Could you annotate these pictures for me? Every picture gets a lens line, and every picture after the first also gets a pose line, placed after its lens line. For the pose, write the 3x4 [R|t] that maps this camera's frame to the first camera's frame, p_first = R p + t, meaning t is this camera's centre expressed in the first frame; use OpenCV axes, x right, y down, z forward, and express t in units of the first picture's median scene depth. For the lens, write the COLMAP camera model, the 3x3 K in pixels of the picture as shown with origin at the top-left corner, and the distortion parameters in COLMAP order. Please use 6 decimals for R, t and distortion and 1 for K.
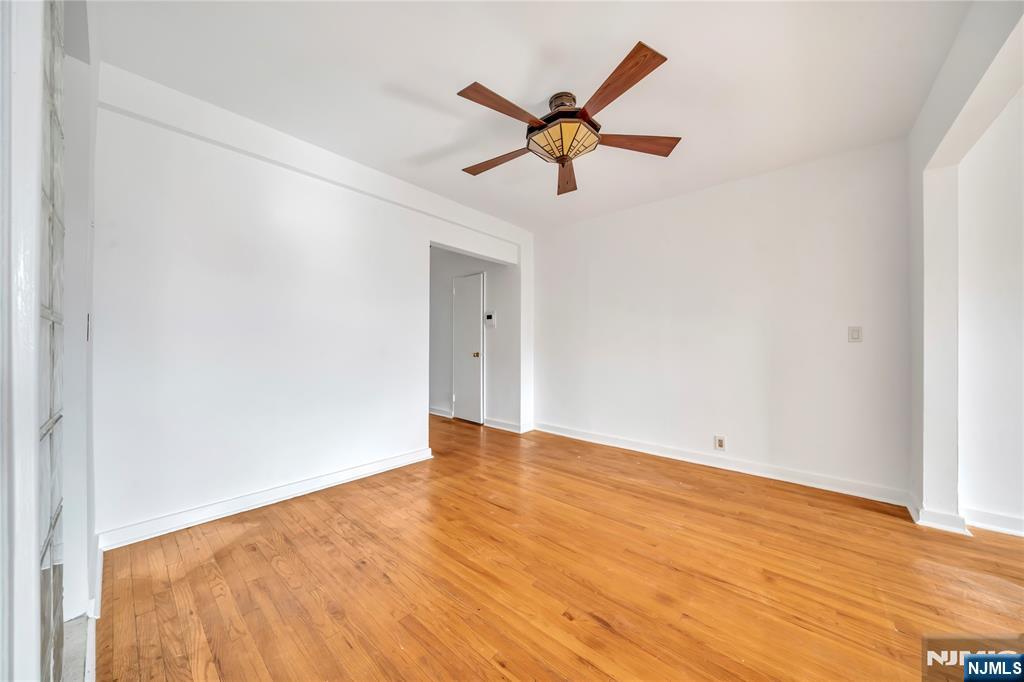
lens RADIAL K [[353.2, 0, 510.4], [0, 353.2, 335.8], [0, 0, 1]] dist [0.000035, -0.000024]
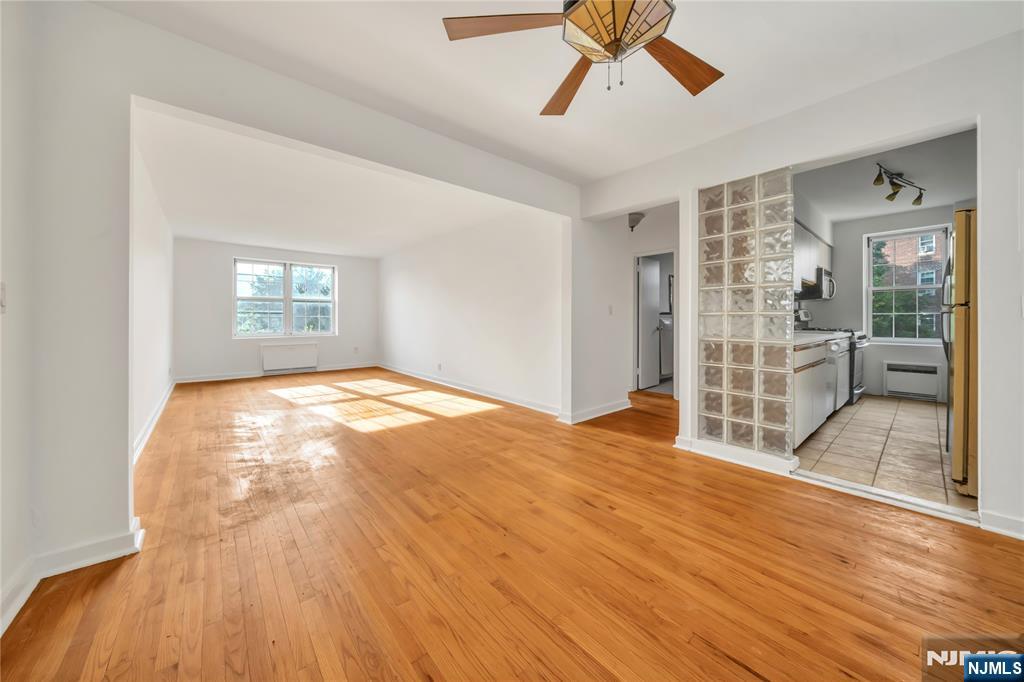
lens RADIAL K [[358.2, 0, 509.3], [0, 358.2, 322.6], [0, 0, 1]] dist [-0.000064, 0.000048]
pose [[-0.988064, -0.000346, 0.154042, 0.220152], [-0.002992, 0.999852, -0.016944, 0.040609], [-0.154014, -0.017203, -0.987919, 1.570602]]
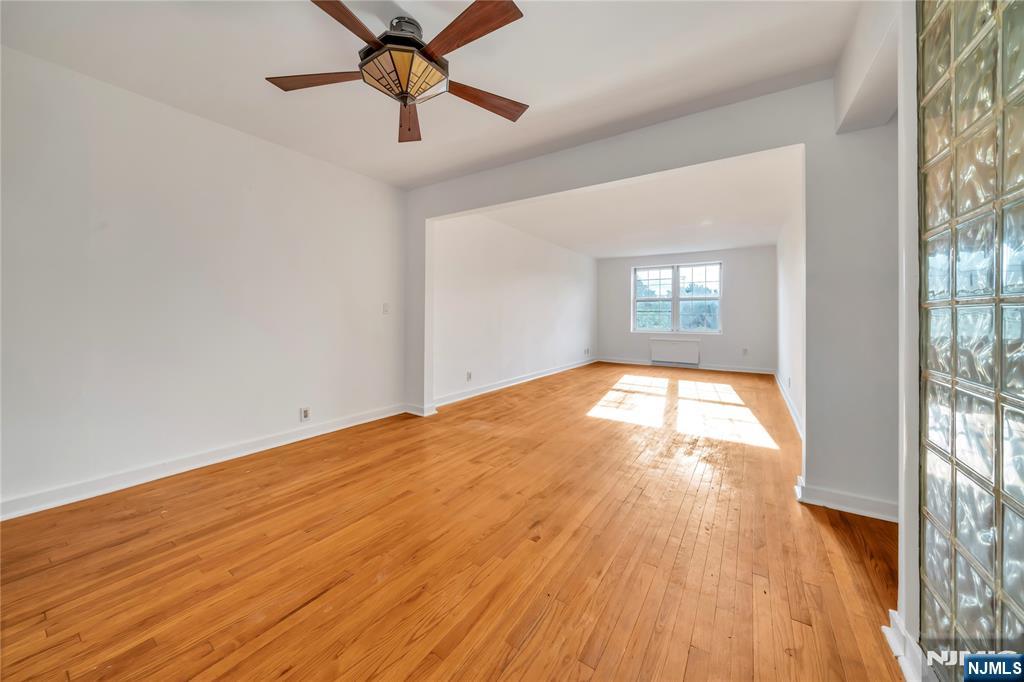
lens RADIAL K [[362.6, 0, 498.7], [0, 362.6, 314.2], [0, 0, 1]] dist [-0.000806, -0.000078]
pose [[-0.114229, 0.003934, 0.993447, -0.667777], [-0.032886, 0.999429, -0.007739, 0.018245], [-0.992910, -0.033554, -0.114035, 0.809054]]
